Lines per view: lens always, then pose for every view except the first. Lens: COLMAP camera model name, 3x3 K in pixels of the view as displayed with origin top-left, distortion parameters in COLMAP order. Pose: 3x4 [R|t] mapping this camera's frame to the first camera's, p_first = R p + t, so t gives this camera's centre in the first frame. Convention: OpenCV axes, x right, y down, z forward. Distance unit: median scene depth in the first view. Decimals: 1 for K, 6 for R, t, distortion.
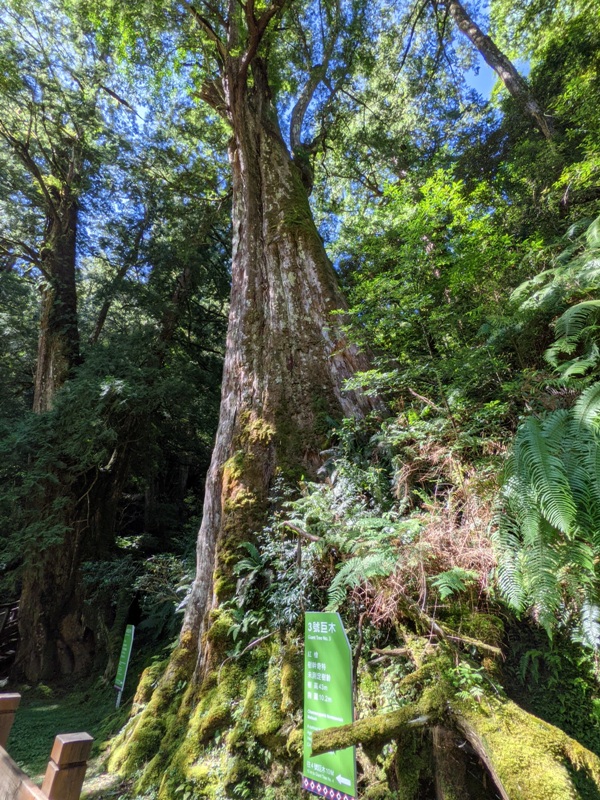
lens RADIAL K [[380.3, 0, 295.3], [0, 380.3, 397.7], [0, 0, 1]] dist [-0.000513, 0.000993]
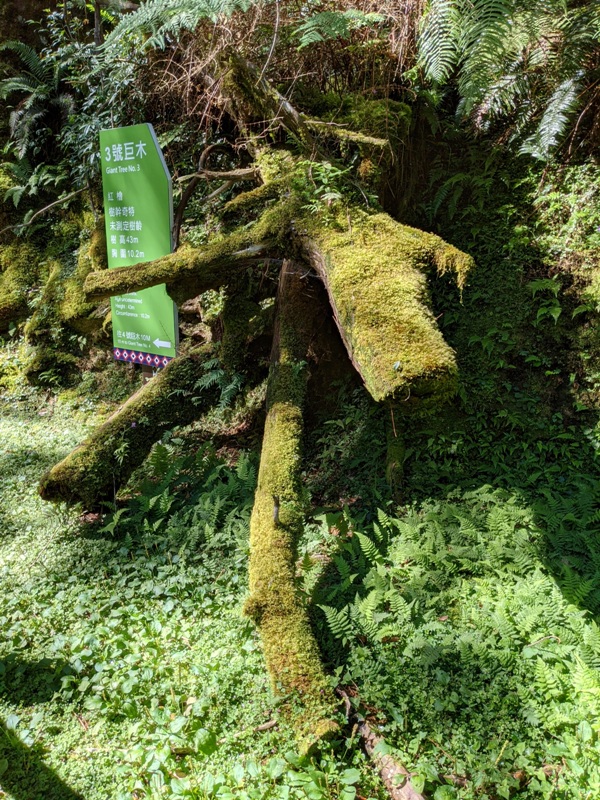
lens RADIAL K [[632.1, 0, 302.3], [0, 632.1, 398.0], [0, 0, 1]] dist [0.011701, -0.000181]
pose [[0.987639, -0.049244, 0.148811, 0.206096], [-0.067734, 0.722075, 0.688491, 0.240210], [-0.141357, -0.690060, 0.709814, 0.043959]]
